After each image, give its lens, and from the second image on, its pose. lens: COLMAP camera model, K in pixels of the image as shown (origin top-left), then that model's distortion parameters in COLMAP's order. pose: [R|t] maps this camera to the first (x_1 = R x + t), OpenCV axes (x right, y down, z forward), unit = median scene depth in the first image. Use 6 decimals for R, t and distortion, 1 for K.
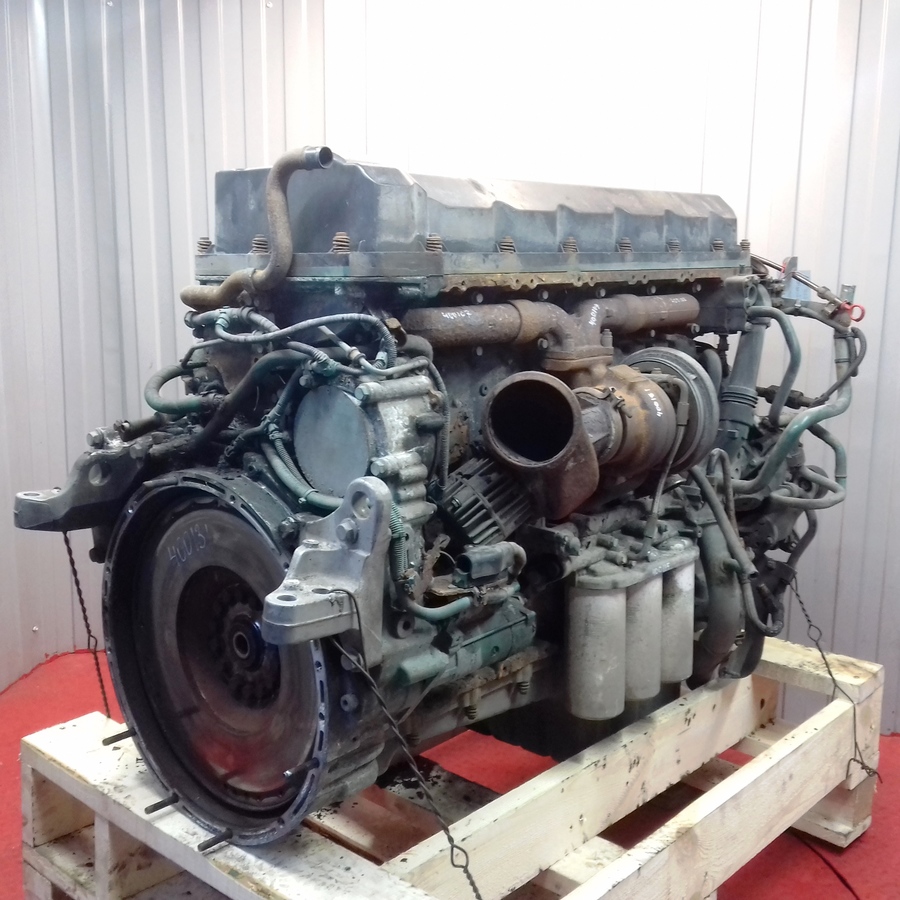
lens RADIAL K [[1080.0, 0, 450.0], [0, 1080.0, 450.0], [0, 0, 1]] dist [0.114985, 0.025513]
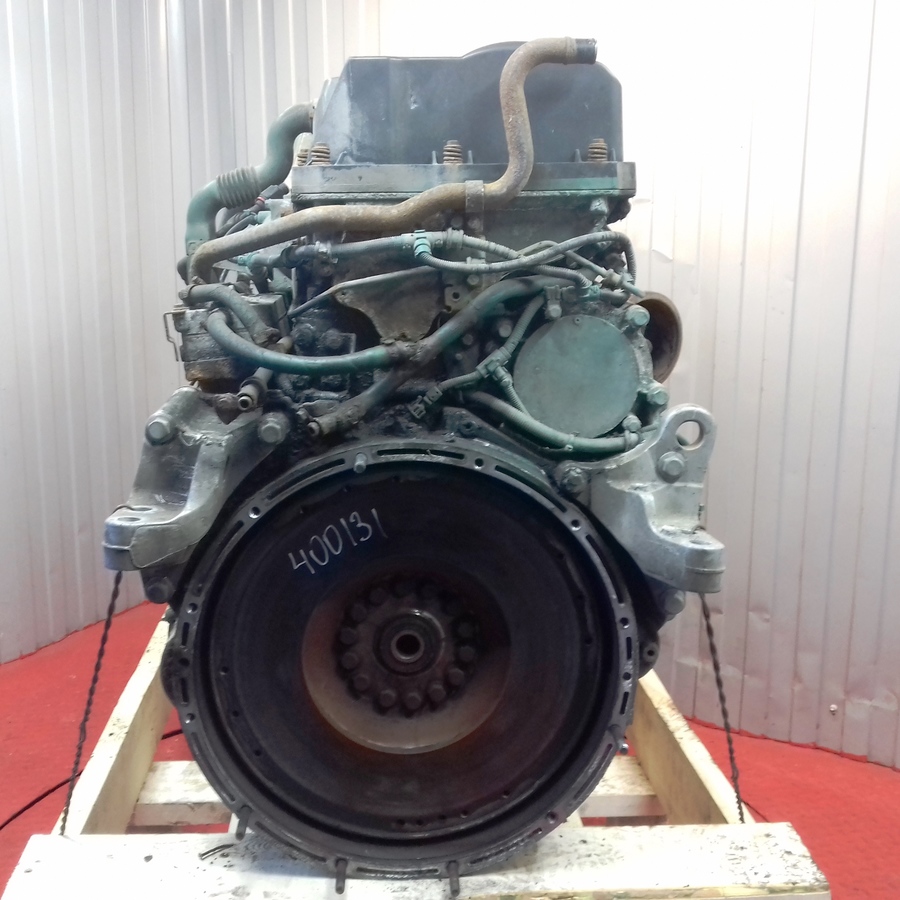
lens RADIAL K [[1080.0, 0, 450.0], [0, 1080.0, 450.0], [0, 0, 1]] dist [0.114985, 0.025513]
pose [[0.702090, -0.149750, 0.696164, -0.776440], [0.127825, 0.988261, 0.083670, -0.035824], [-0.700522, 0.030243, 0.712990, 0.418520]]
